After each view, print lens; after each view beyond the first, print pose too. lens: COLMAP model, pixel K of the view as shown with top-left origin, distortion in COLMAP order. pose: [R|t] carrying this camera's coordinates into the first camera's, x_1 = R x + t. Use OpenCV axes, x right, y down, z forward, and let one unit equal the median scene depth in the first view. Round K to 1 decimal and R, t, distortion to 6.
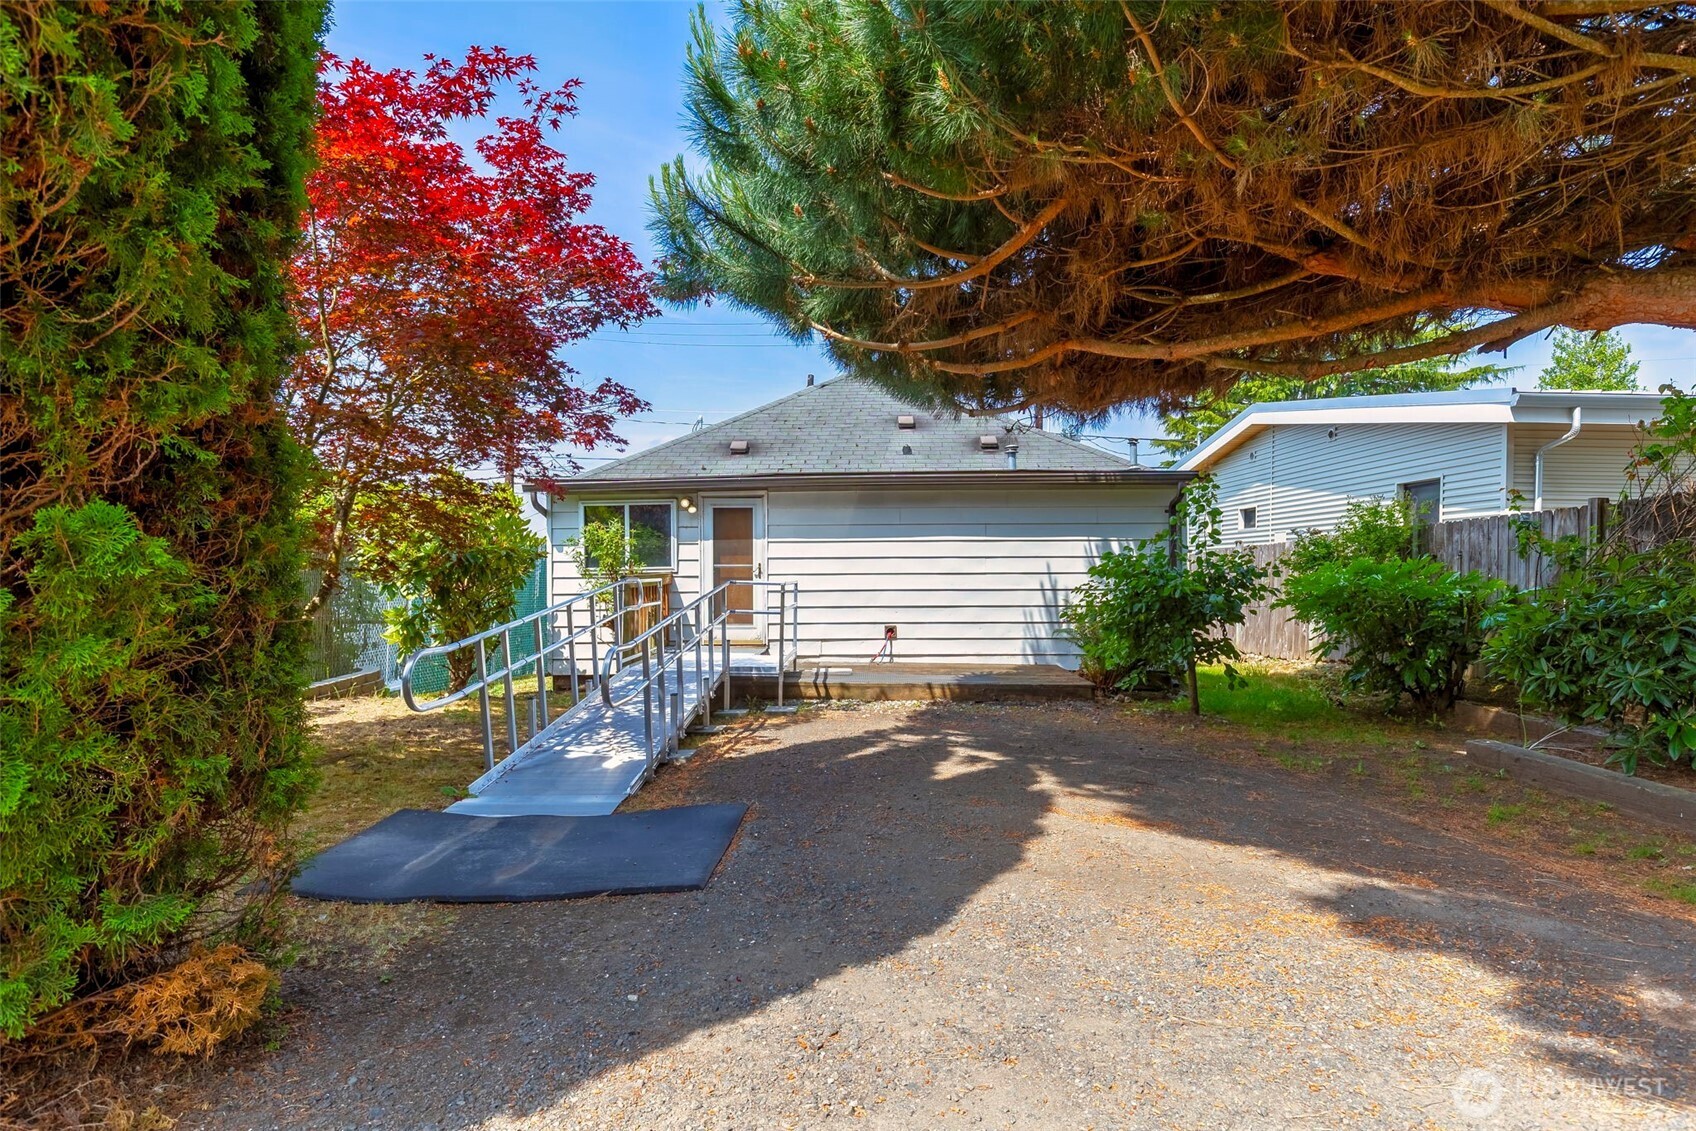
lens RADIAL K [[873.3, 0, 846.9], [0, 873.3, 574.6], [0, 0, 1]] dist [-0.001396, 0.000006]
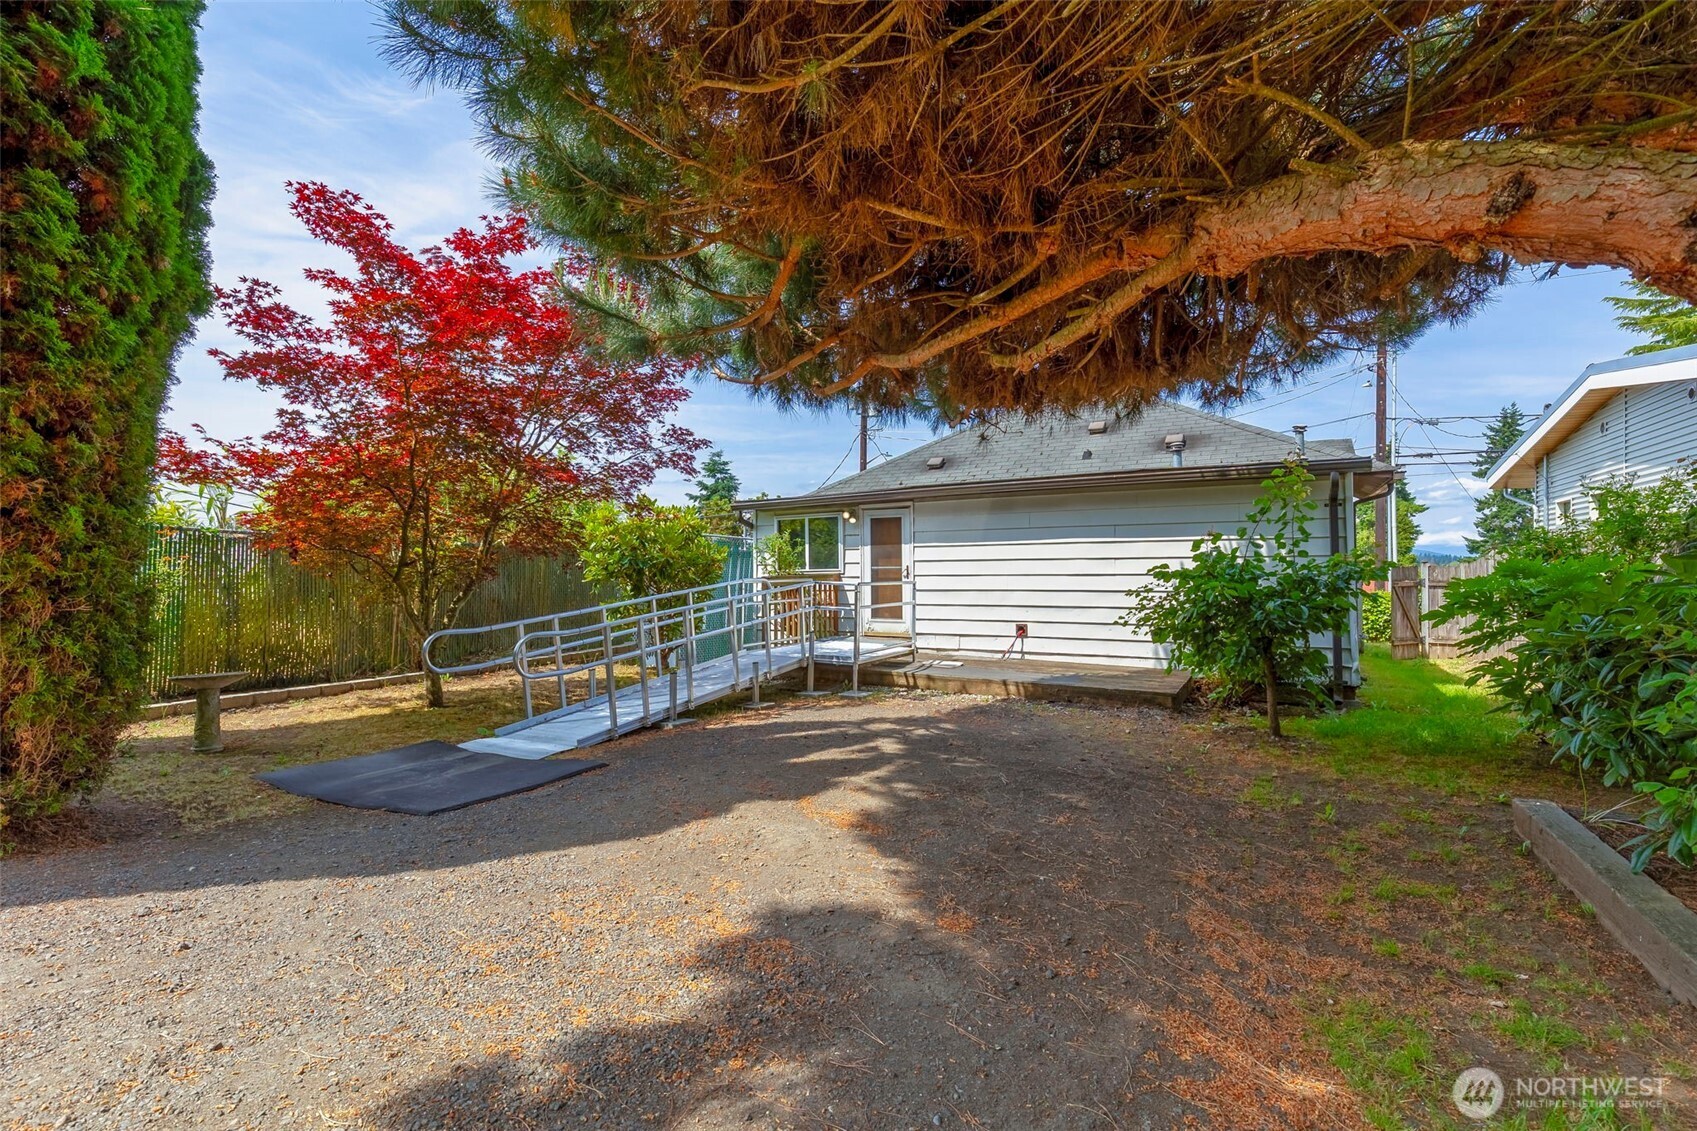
lens RADIAL K [[772.3, 0, 849.7], [0, 772.3, 554.6], [0, 0, 1]] dist [0.003299, 0.000040]
pose [[0.887595, -0.010965, -0.460495, 0.297576], [0.000209, 0.999726, -0.023401, -0.003706], [0.460625, 0.020674, 0.887354, 0.073490]]
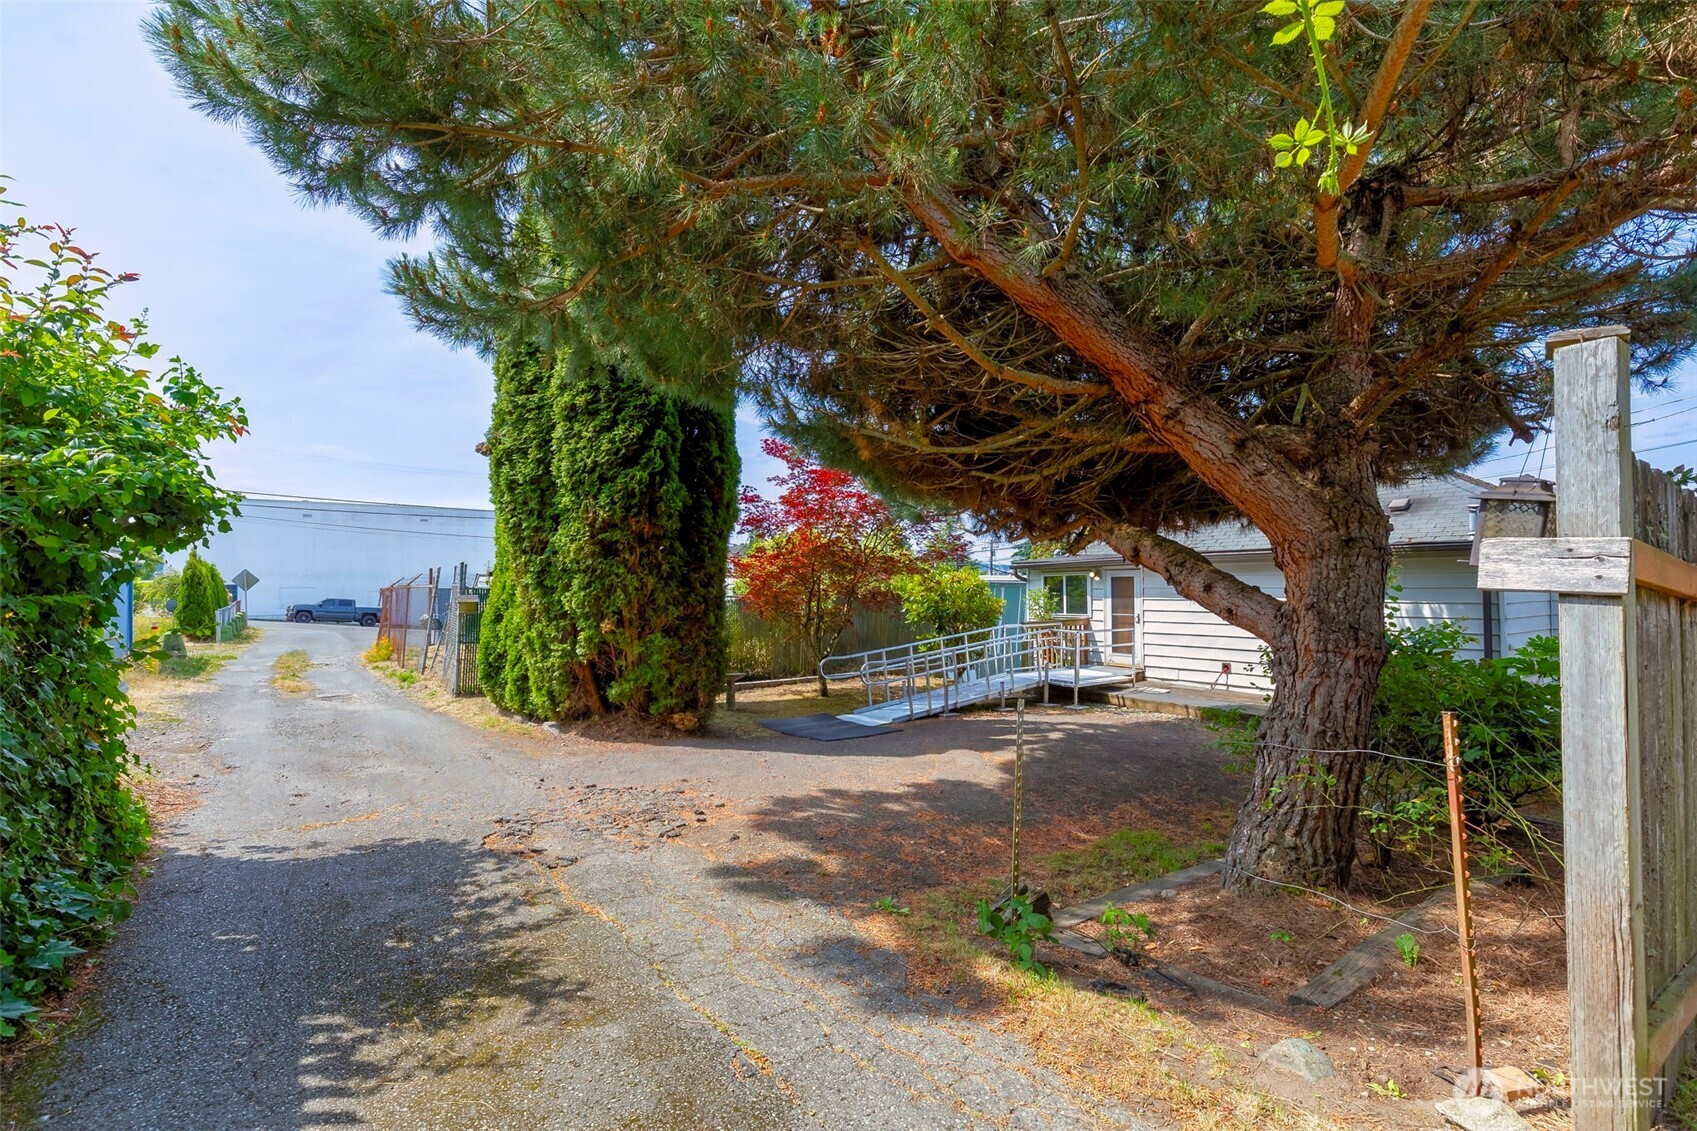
lens RADIAL K [[772.3, 0, 849.7], [0, 772.3, 554.6], [0, 0, 1]] dist [0.003299, 0.000040]
pose [[0.605365, -0.028193, -0.795449, 0.658166], [-0.001924, 0.999318, -0.036883, -0.064917], [0.795946, 0.023857, 0.604897, -0.196732]]
